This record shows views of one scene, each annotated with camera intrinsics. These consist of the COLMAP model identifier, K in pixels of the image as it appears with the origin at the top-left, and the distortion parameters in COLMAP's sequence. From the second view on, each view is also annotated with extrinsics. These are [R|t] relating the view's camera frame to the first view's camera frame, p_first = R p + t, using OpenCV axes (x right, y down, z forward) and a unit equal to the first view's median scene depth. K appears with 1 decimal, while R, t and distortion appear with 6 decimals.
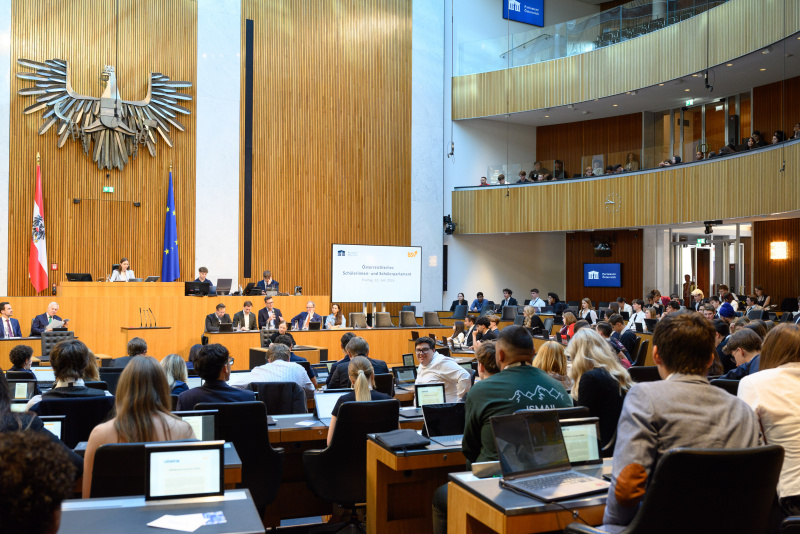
lens RADIAL K [[795.8, 0, 399.3], [0, 795.8, 275.5], [0, 0, 1]] dist [0.001934, 0.004728]
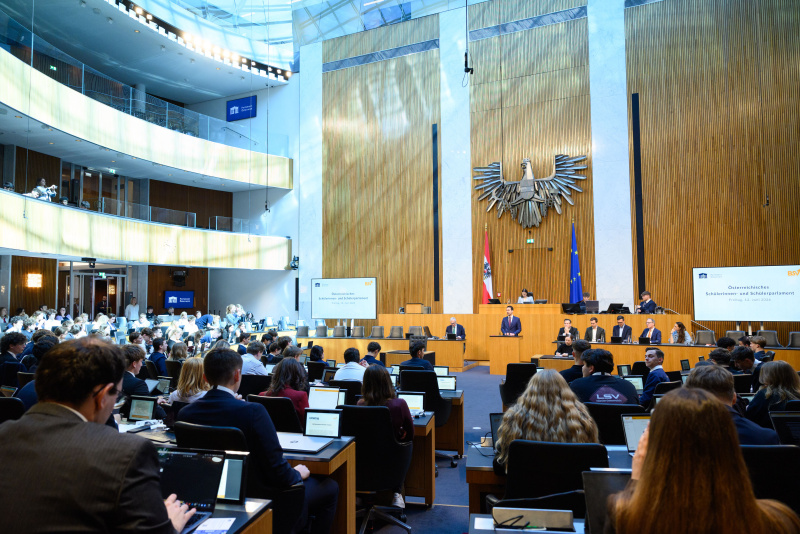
lens RADIAL K [[559.4, 0, 400.0], [0, 559.4, 267.0], [0, 0, 1]] dist [0.003170, -0.000298]
pose [[0.551785, -0.064704, -0.831473, 0.346645], [0.017351, 0.997661, -0.066122, 0.003764], [0.833806, 0.022059, 0.551617, 0.223997]]
